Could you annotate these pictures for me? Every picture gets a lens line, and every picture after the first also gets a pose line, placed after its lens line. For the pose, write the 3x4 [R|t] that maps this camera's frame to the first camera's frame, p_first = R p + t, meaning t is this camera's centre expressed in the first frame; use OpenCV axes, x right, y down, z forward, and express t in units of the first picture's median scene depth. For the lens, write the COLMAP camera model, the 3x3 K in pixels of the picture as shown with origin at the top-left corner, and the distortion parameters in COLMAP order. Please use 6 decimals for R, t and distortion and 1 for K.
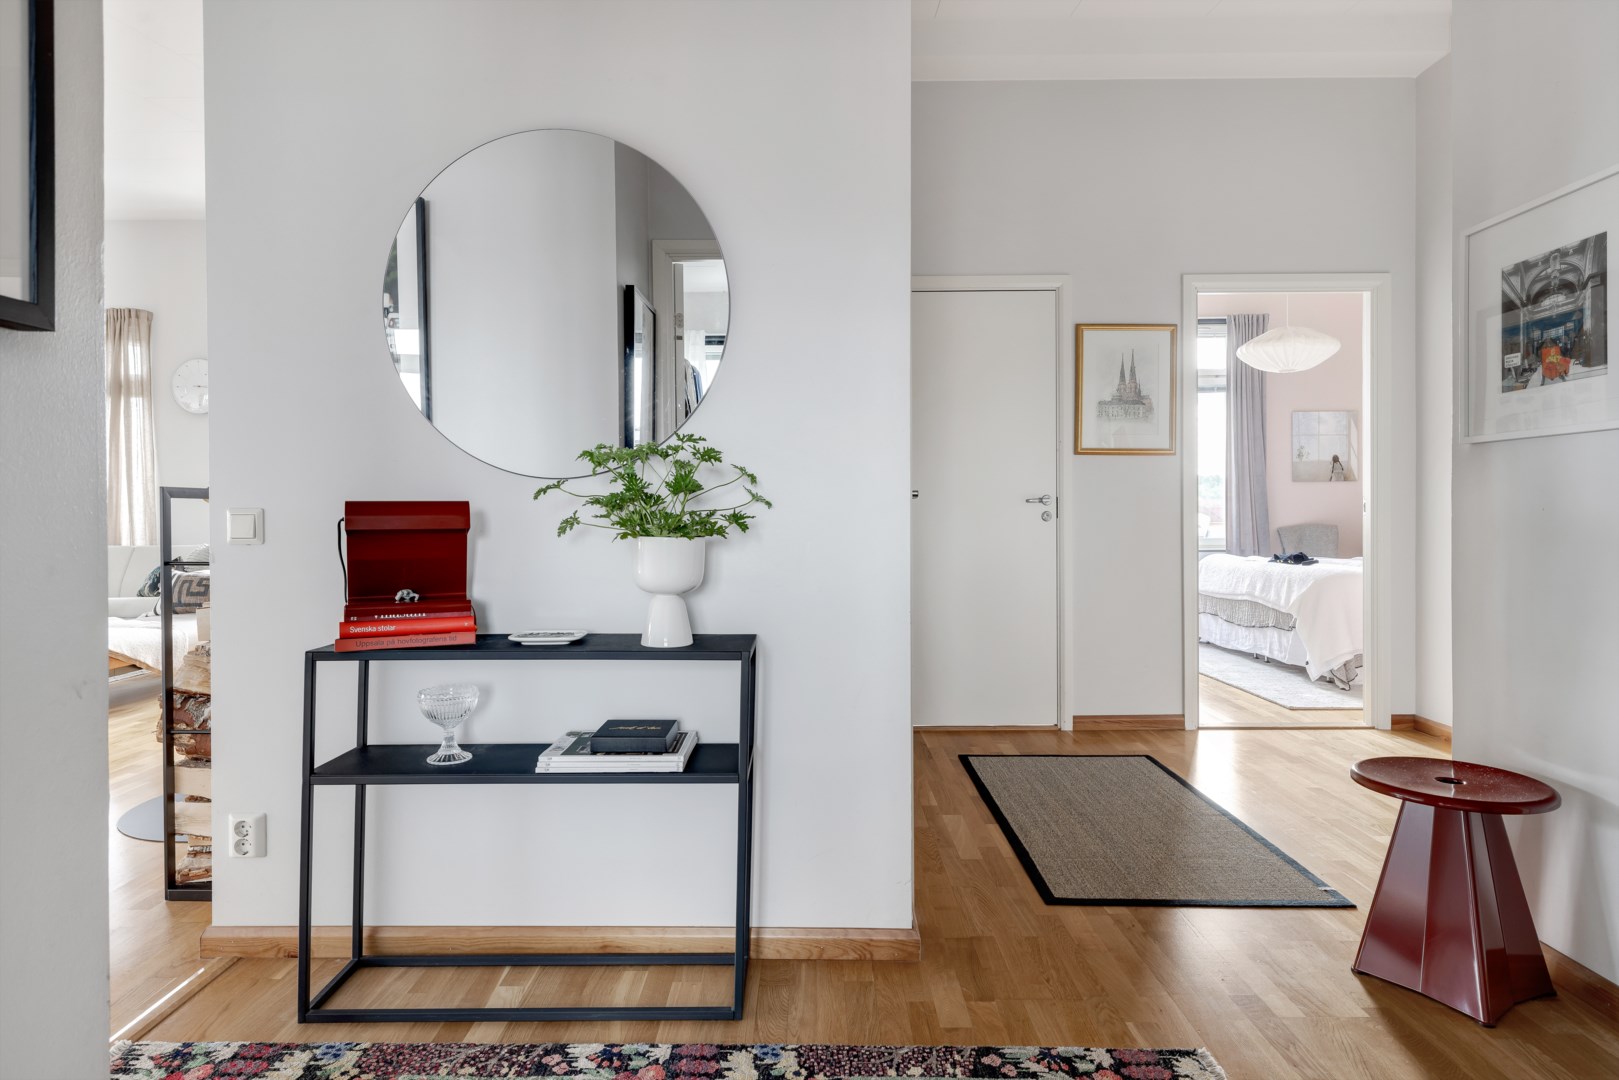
lens RADIAL K [[947.2, 0, 804.3], [0, 947.2, 524.1], [0, 0, 1]] dist [-0.001472, 0.001052]
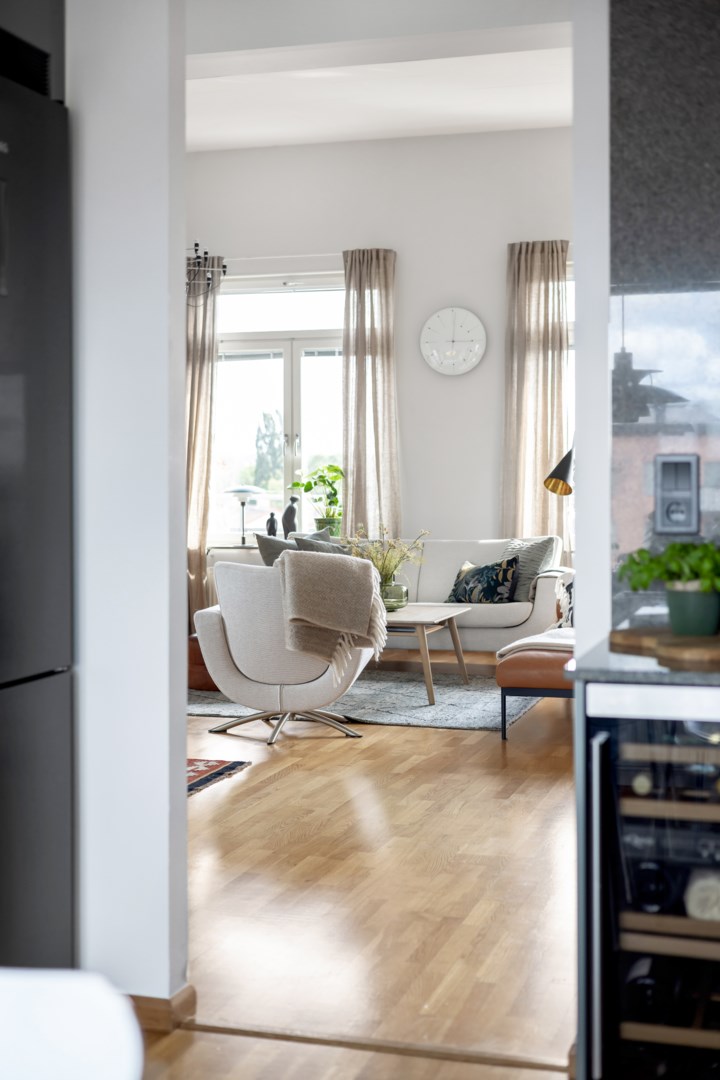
lens RADIAL K [[1490.8, 0, 360.0], [0, 1490.8, 540.0], [0, 0, 1]] dist [-0.171121, 0.002899]
pose [[0.960882, 0.015213, -0.276541, -1.400140], [-0.007124, 0.999517, 0.030233, -0.055631], [0.276867, -0.027080, 0.960527, -0.914967]]
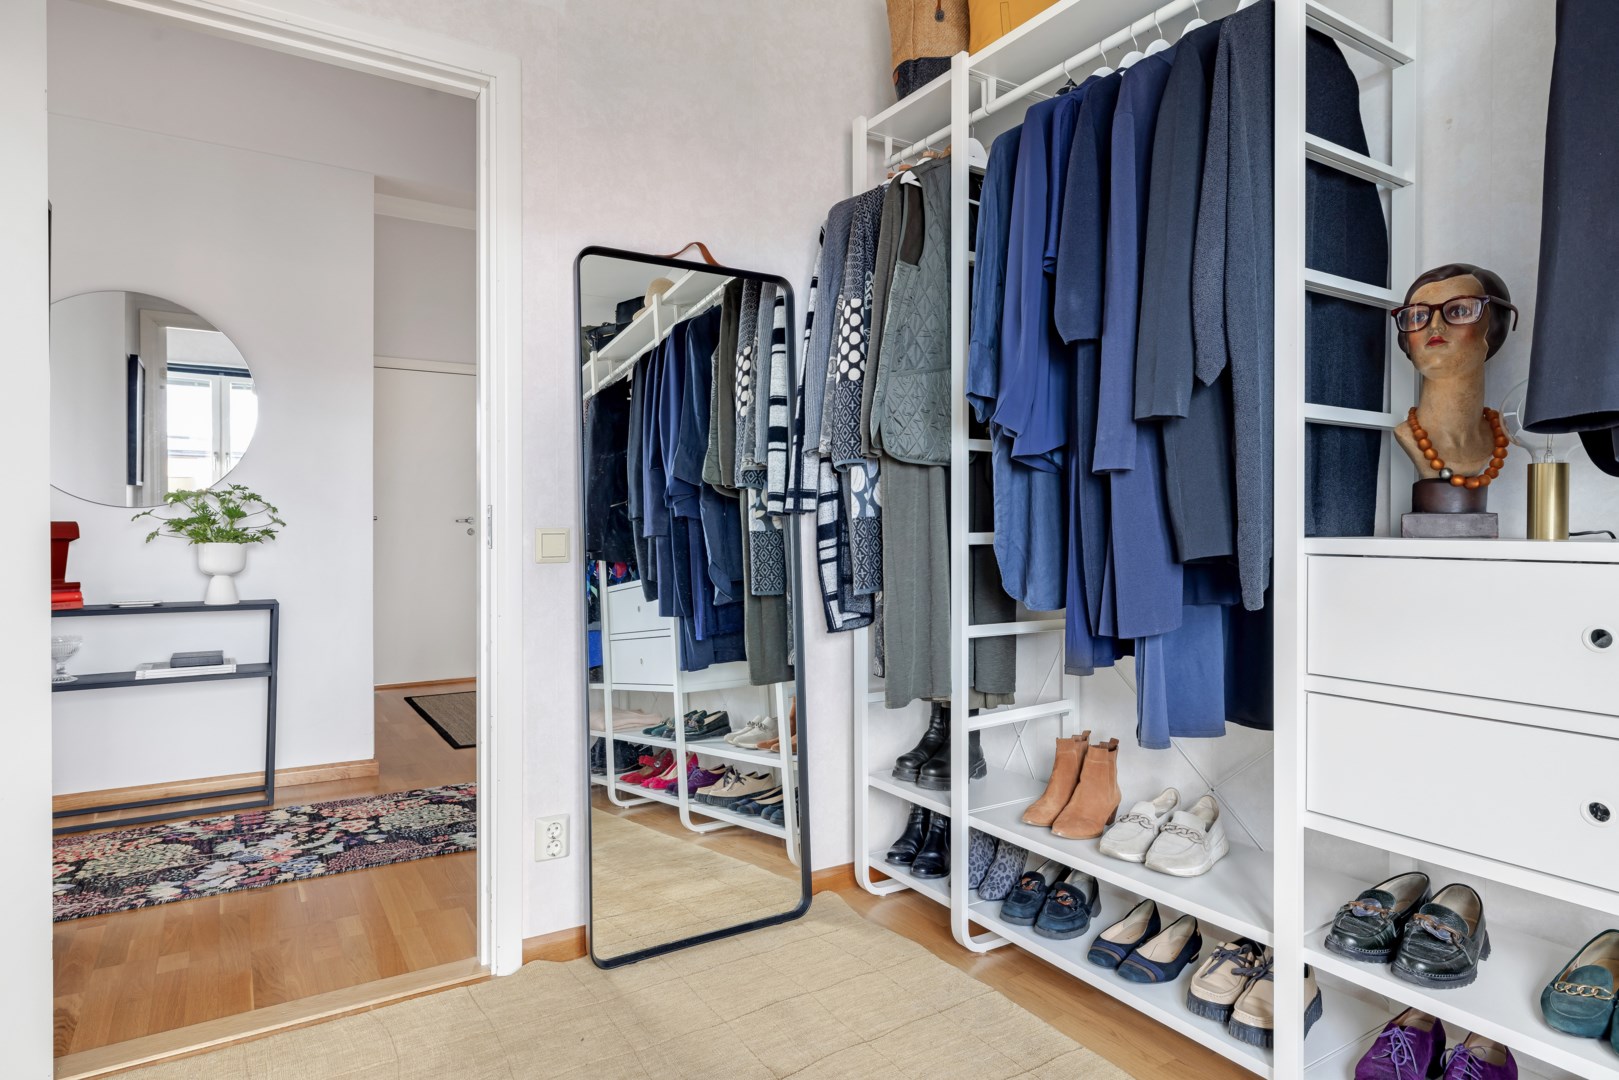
lens RADIAL K [[913.8, 0, 800.4], [0, 913.8, 527.4], [0, 0, 1]] dist [0.001266, 0.001879]
pose [[0.845240, 0.002704, 0.534380, -0.137572], [0.004672, 0.999912, -0.012449, 0.010357], [-0.534366, 0.013019, 0.845153, -0.959109]]
